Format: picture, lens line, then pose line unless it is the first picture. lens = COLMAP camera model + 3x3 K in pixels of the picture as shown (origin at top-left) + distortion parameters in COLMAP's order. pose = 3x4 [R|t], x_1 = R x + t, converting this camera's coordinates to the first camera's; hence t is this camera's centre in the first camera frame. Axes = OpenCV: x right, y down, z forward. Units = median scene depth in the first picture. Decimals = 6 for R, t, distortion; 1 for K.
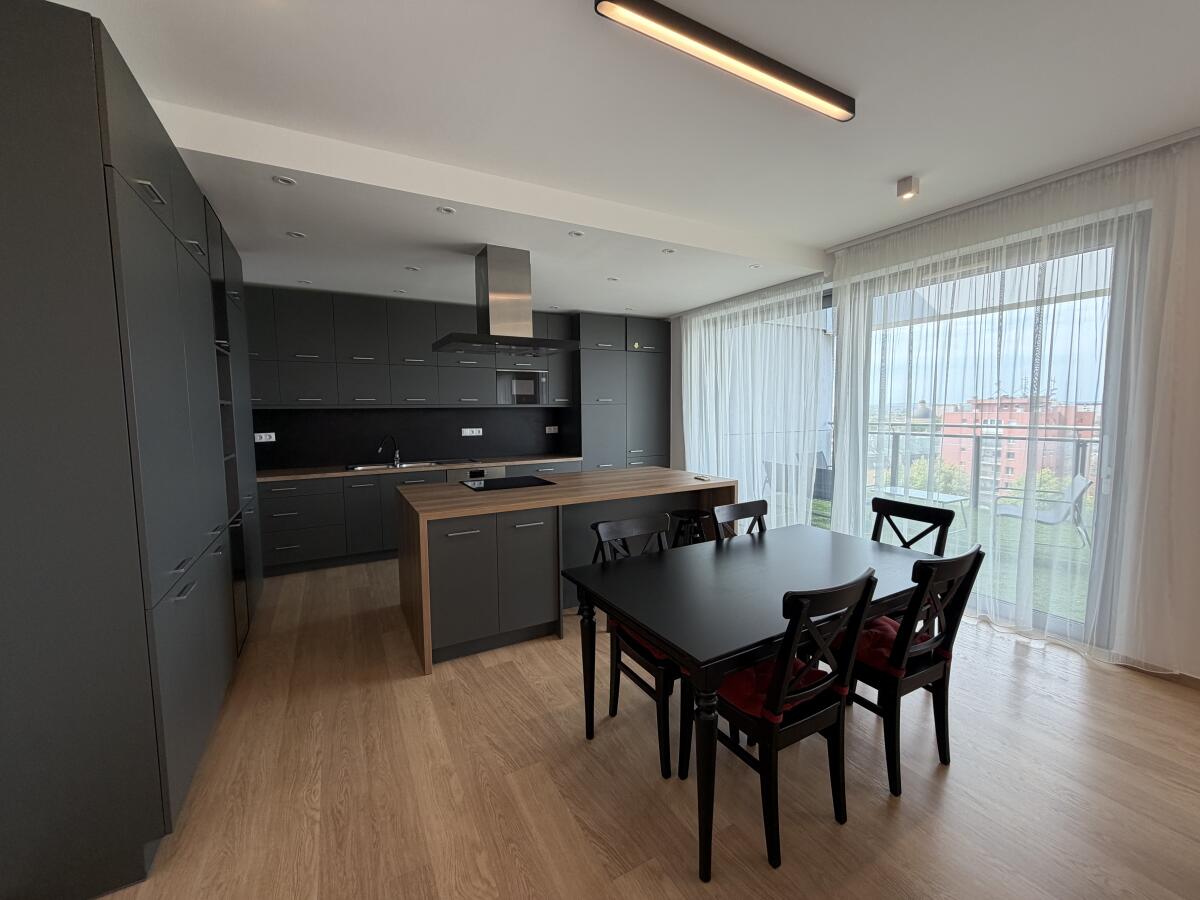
lens RADIAL K [[483.6, 0, 602.2], [0, 483.6, 443.5], [0, 0, 1]] dist [0.000662, -0.000098]
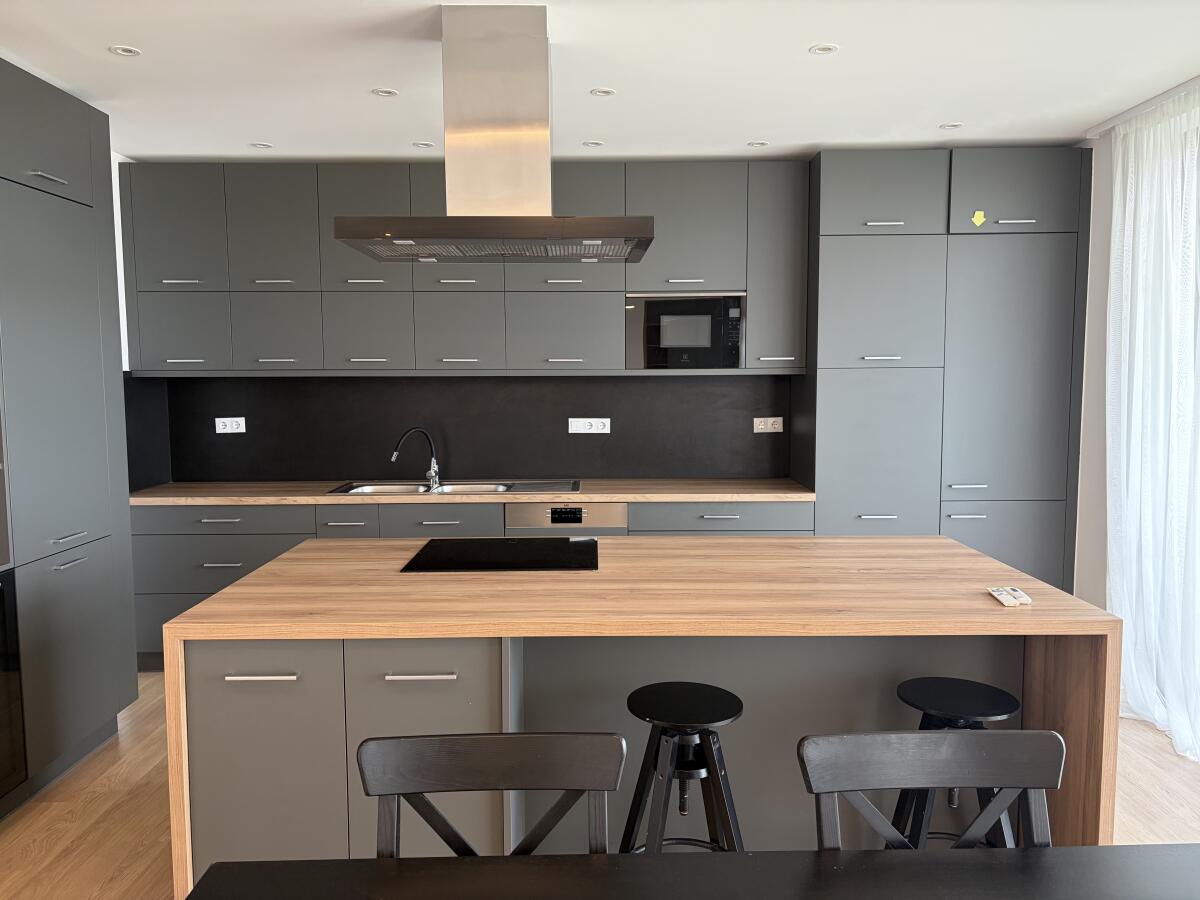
lens RADIAL K [[911.8, 0, 605.2], [0, 911.8, 451.7], [0, 0, 1]] dist [0.030535, -0.023878]
pose [[0.876037, 0.048868, -0.479762, 0.220714], [-0.037853, 0.998751, 0.032613, -0.033928], [0.480756, -0.010410, 0.876793, 0.253476]]
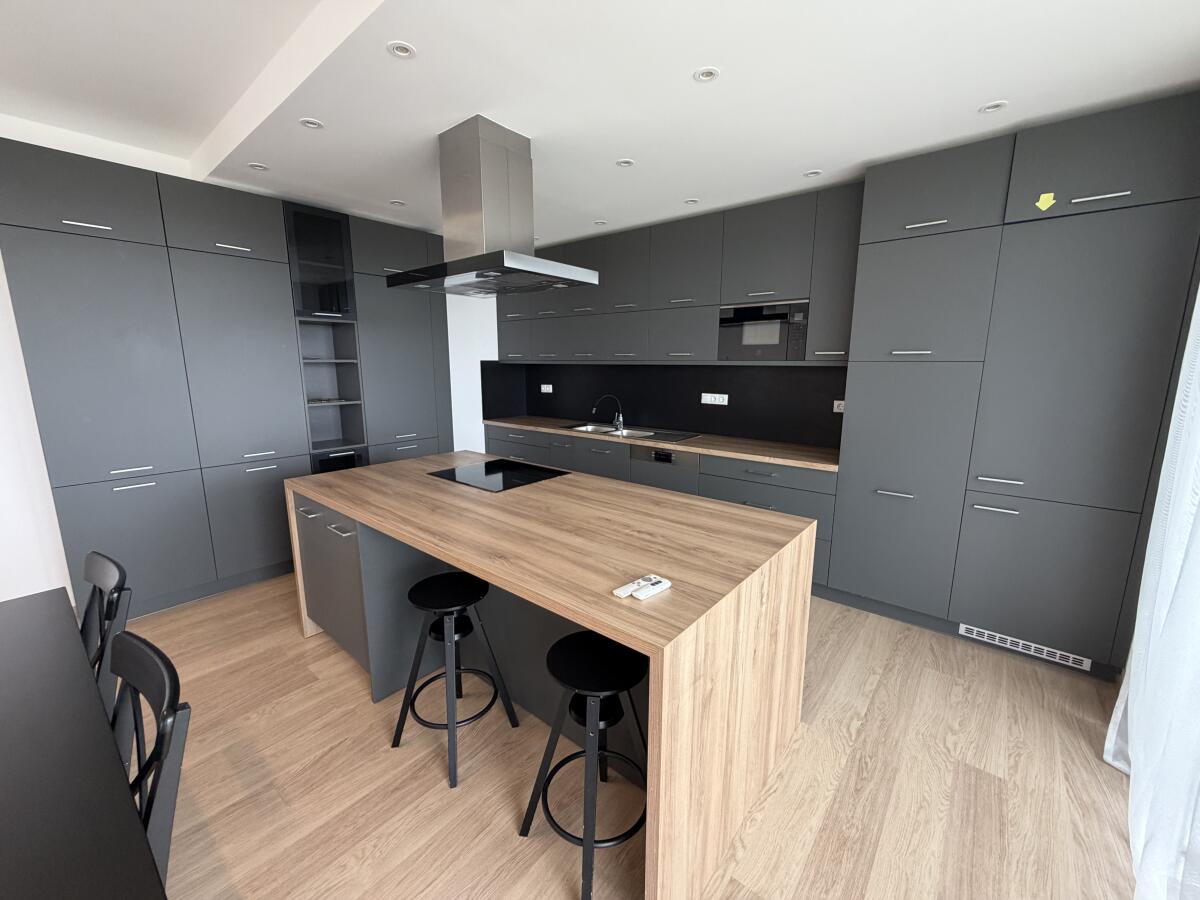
lens RADIAL K [[483.6, 0, 599.8], [0, 483.6, 450.8], [0, 0, 1]] dist [0.000662, -0.000098]
pose [[0.355500, 0.182186, -0.916748, 0.415716], [-0.070607, 0.983251, 0.168022, -0.068642], [0.932005, 0.004997, 0.362410, 0.701813]]
